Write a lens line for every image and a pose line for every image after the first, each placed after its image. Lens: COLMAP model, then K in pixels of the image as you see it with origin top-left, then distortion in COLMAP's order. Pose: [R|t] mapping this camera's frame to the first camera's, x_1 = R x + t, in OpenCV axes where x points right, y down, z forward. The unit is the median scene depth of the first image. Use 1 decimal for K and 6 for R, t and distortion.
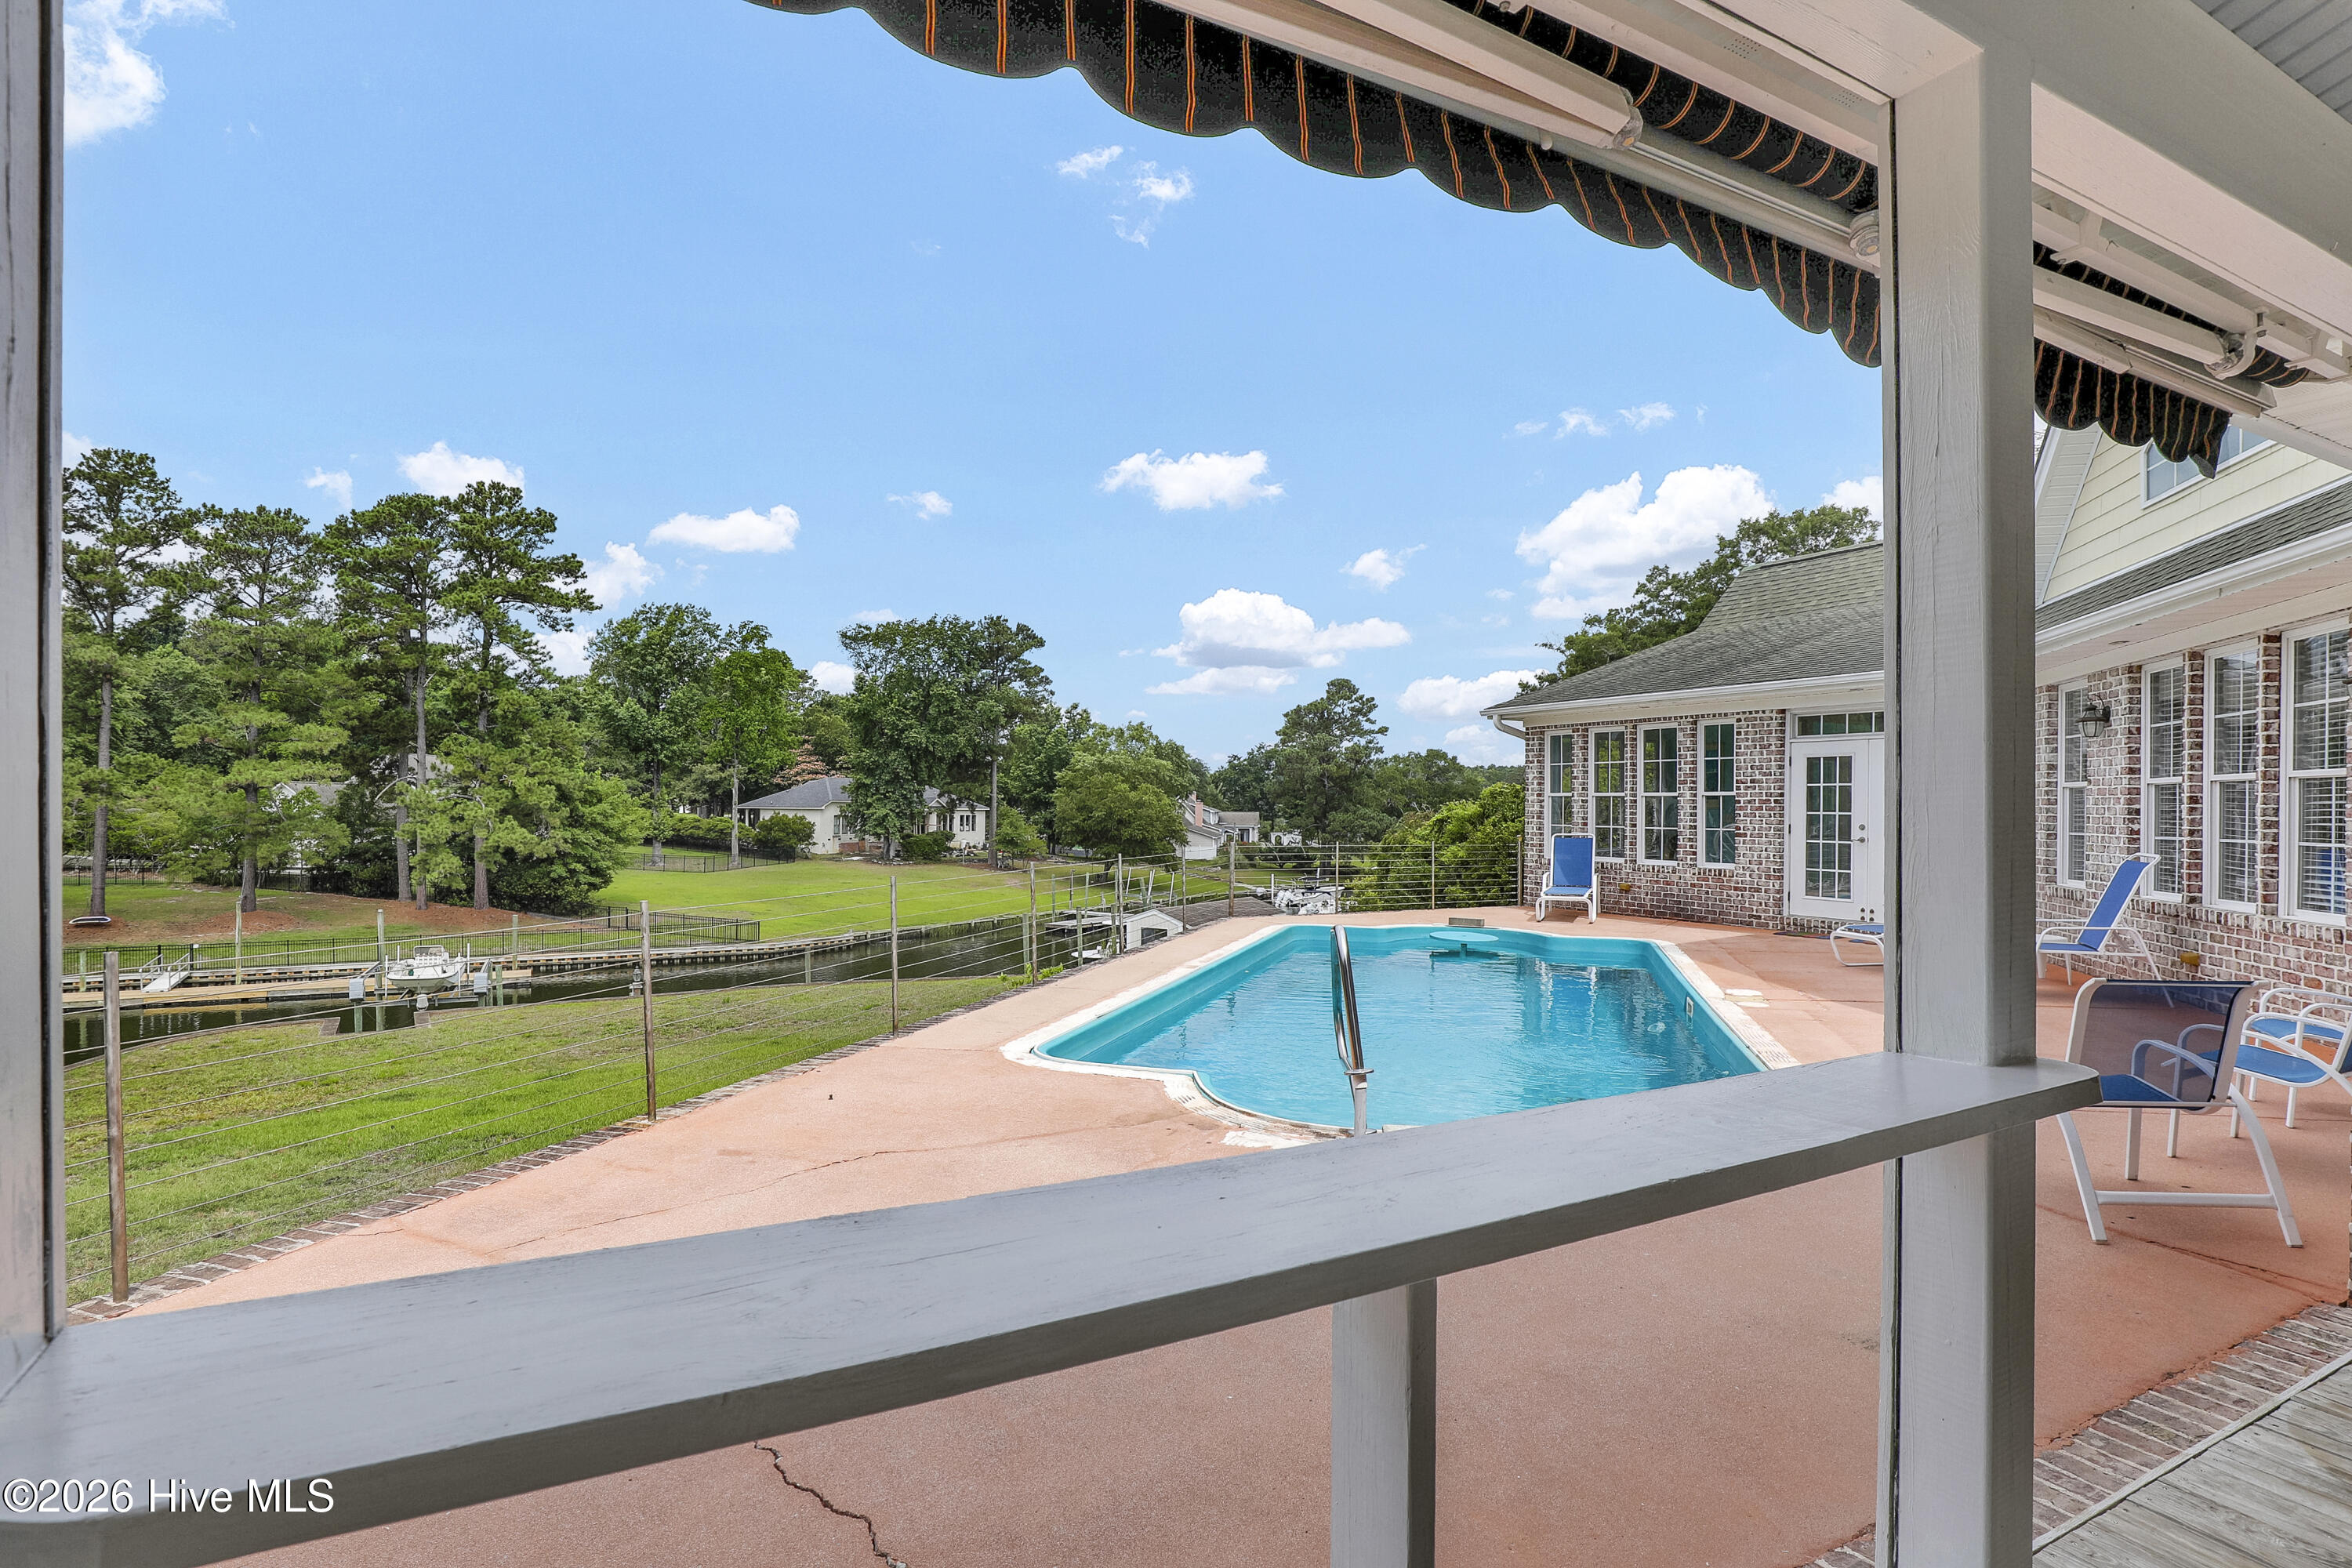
lens RADIAL K [[1161.2, 0, 1146.4], [0, 1161.2, 812.3], [0, 0, 1]] dist [-0.026532, 0.000187]
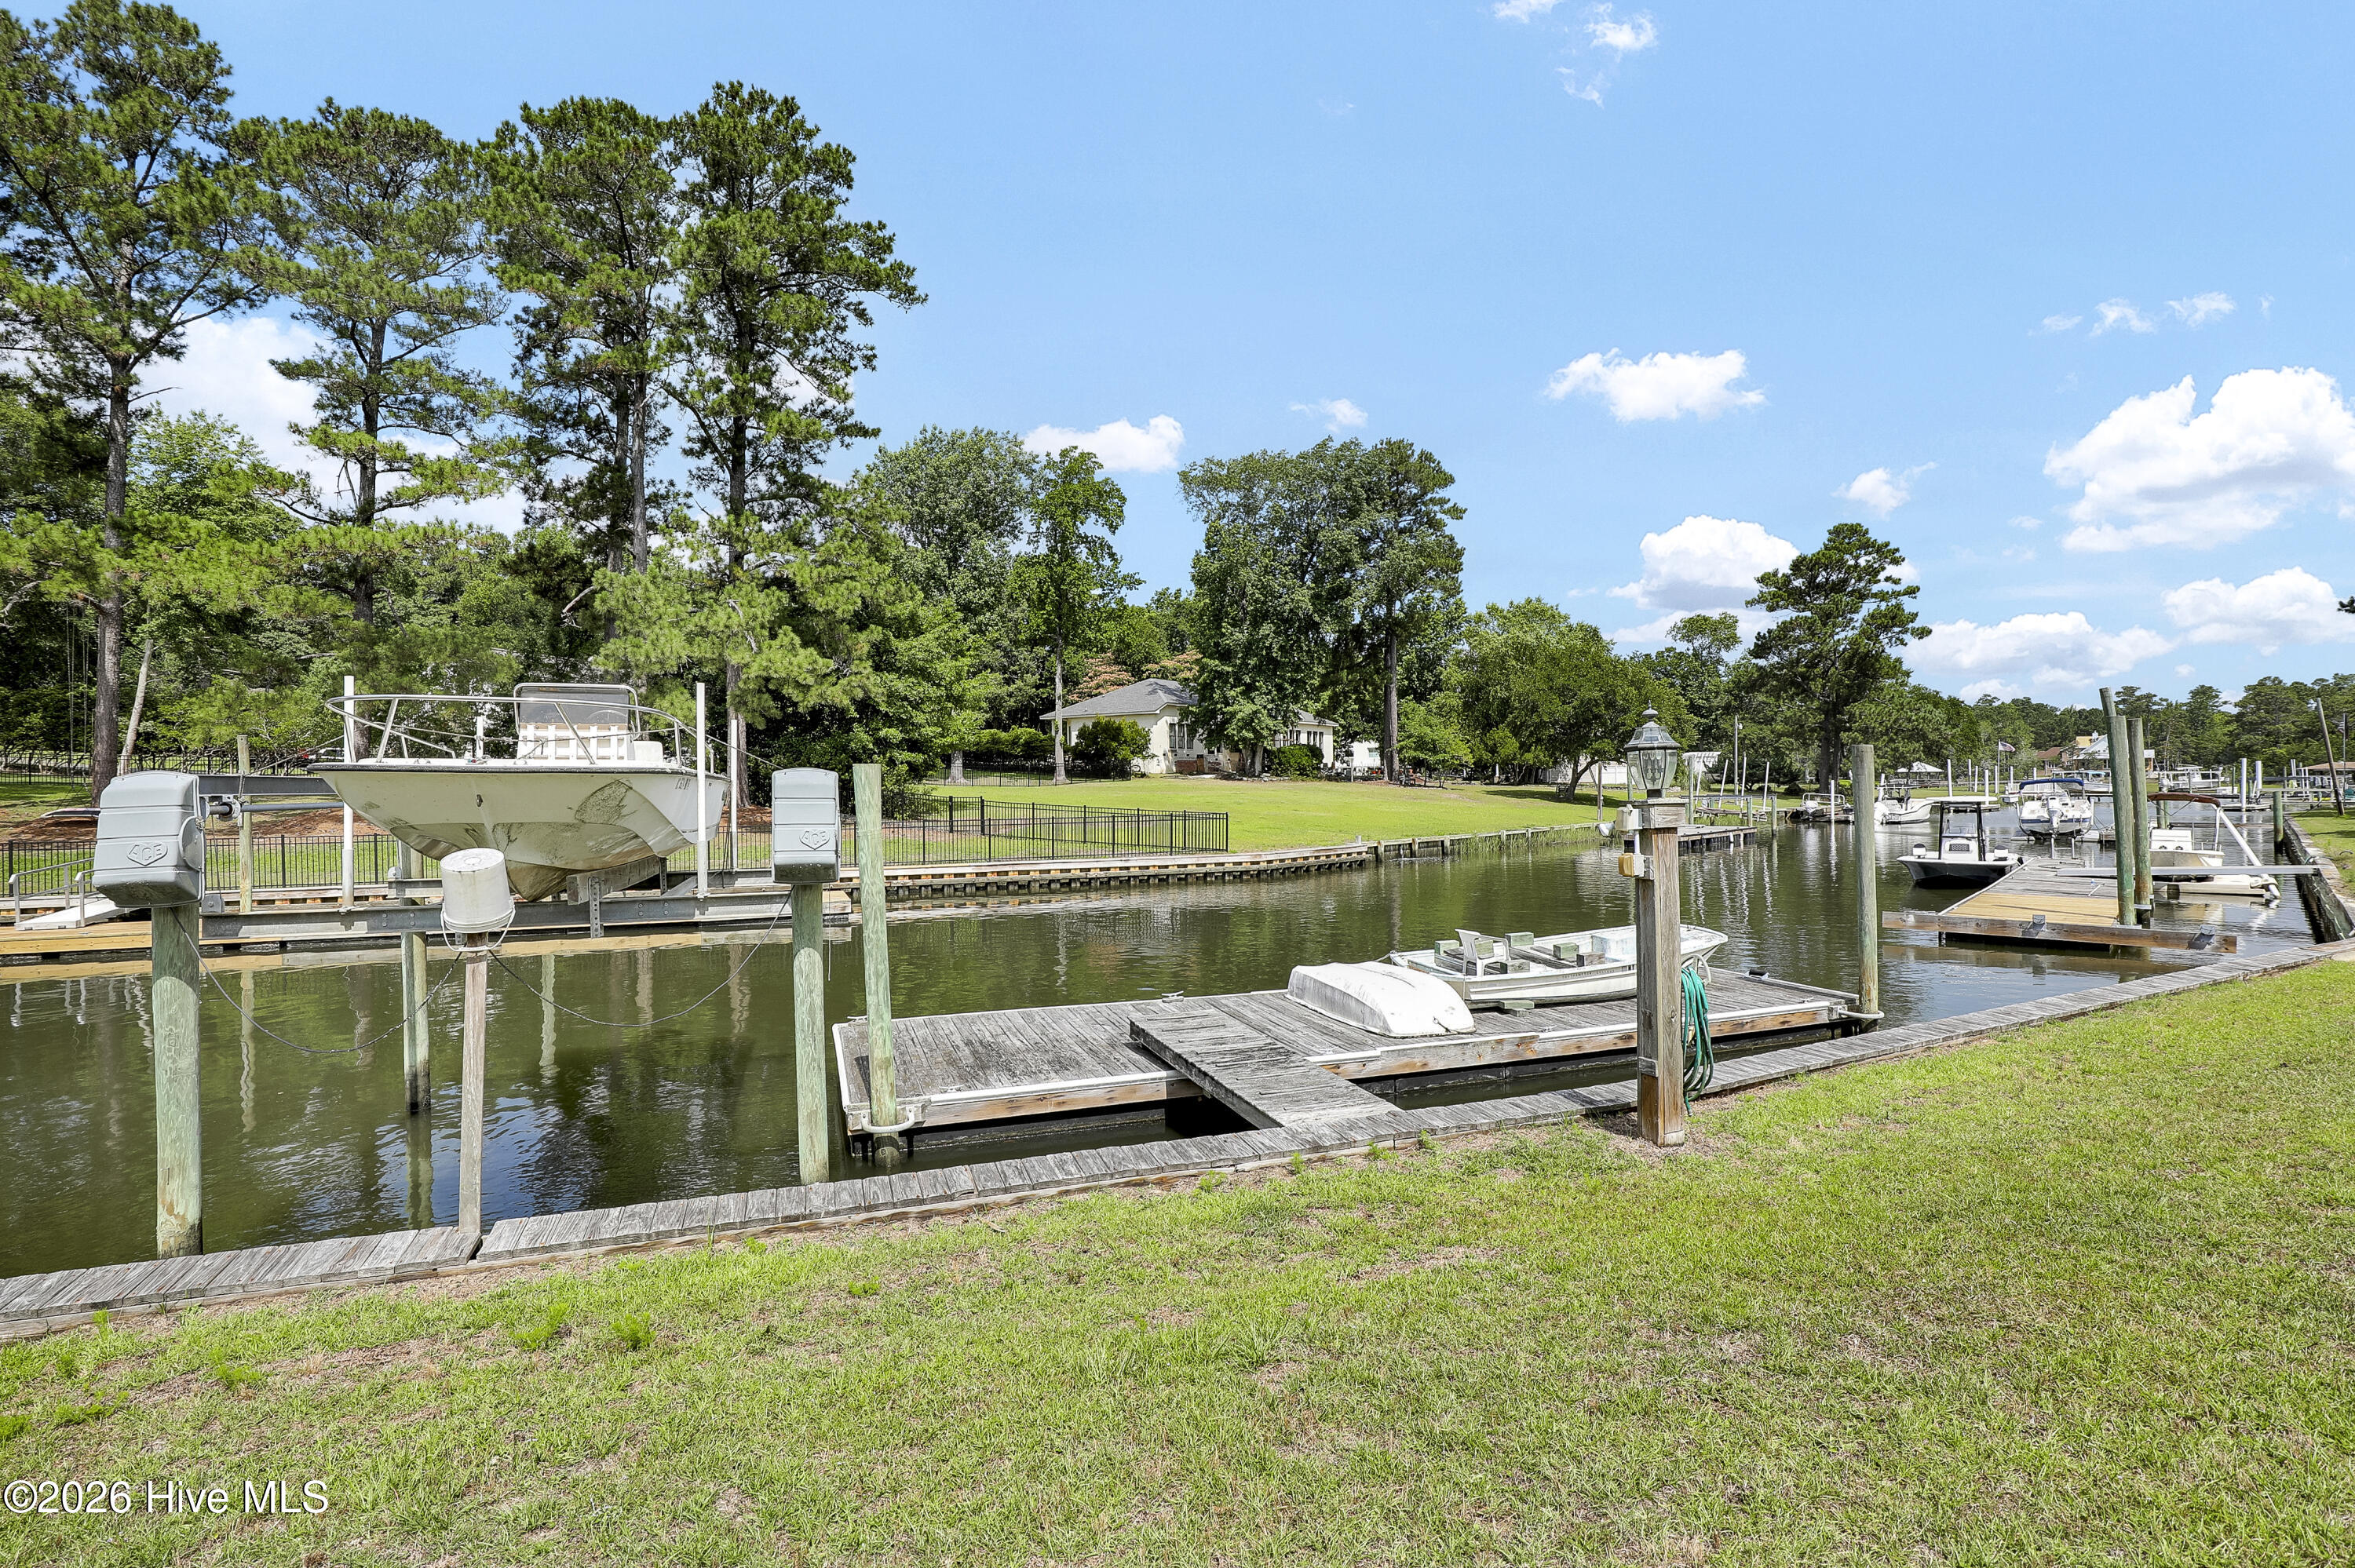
lens RADIAL K [[1104.7, 0, 1190.9], [0, 1104.7, 799.2], [0, 0, 1]] dist [-0.040895, 0.010999]
pose [[0.992919, -0.017738, -0.117462, -0.270801], [0.018201, 0.999830, 0.002871, 0.079954], [0.117391, -0.004989, 0.993073, 0.450617]]
